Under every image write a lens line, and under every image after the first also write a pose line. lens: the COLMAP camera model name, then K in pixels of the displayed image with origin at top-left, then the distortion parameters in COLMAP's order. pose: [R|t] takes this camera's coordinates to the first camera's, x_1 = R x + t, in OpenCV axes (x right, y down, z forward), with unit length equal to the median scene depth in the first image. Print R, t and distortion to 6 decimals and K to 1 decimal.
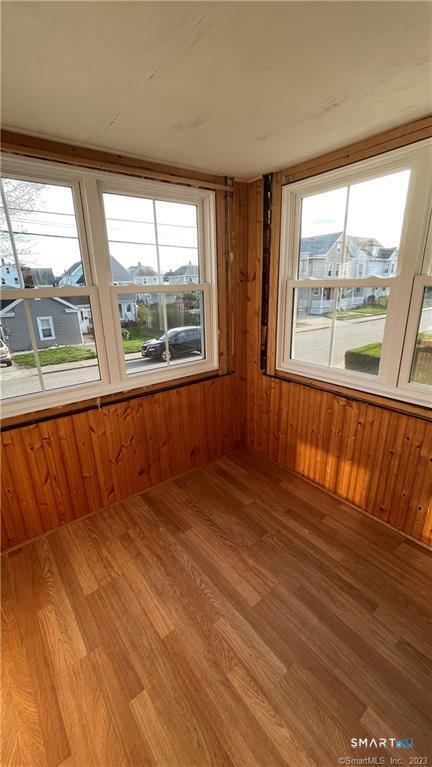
lens RADIAL K [[309.8, 0, 215.6], [0, 309.8, 379.7], [0, 0, 1]] dist [-0.002501, 0.000168]
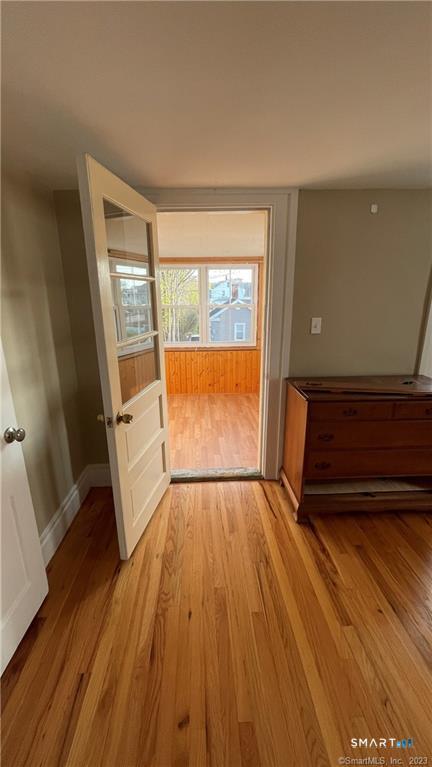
lens RADIAL K [[309.8, 0, 215.0], [0, 309.8, 379.3], [0, 0, 1]] dist [-0.002501, 0.000168]
pose [[0.816576, 0.160927, -0.554353, 1.226261], [-0.182861, 0.983009, 0.016006, 0.251690], [0.547509, 0.088299, 0.832128, -1.037773]]
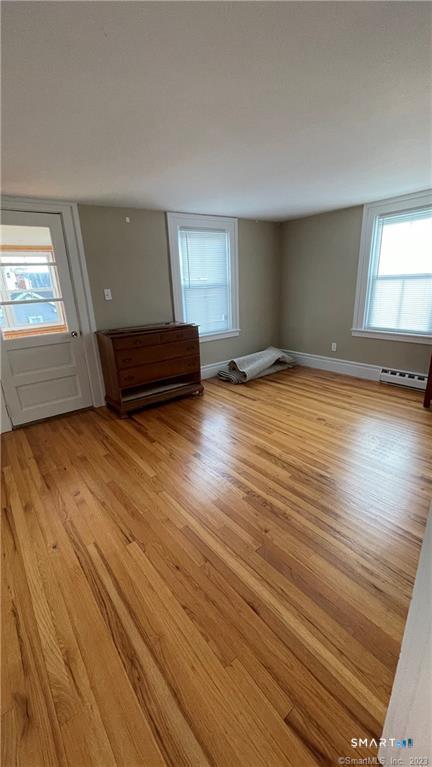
lens RADIAL K [[309.8, 0, 216.3], [0, 309.8, 384.1], [0, 0, 1]] dist [-0.002501, 0.000168]
pose [[0.999796, -0.018834, -0.007283, 1.506404], [0.018892, 0.999790, 0.007972, 0.536508], [0.007132, -0.008108, 0.999942, -1.708217]]
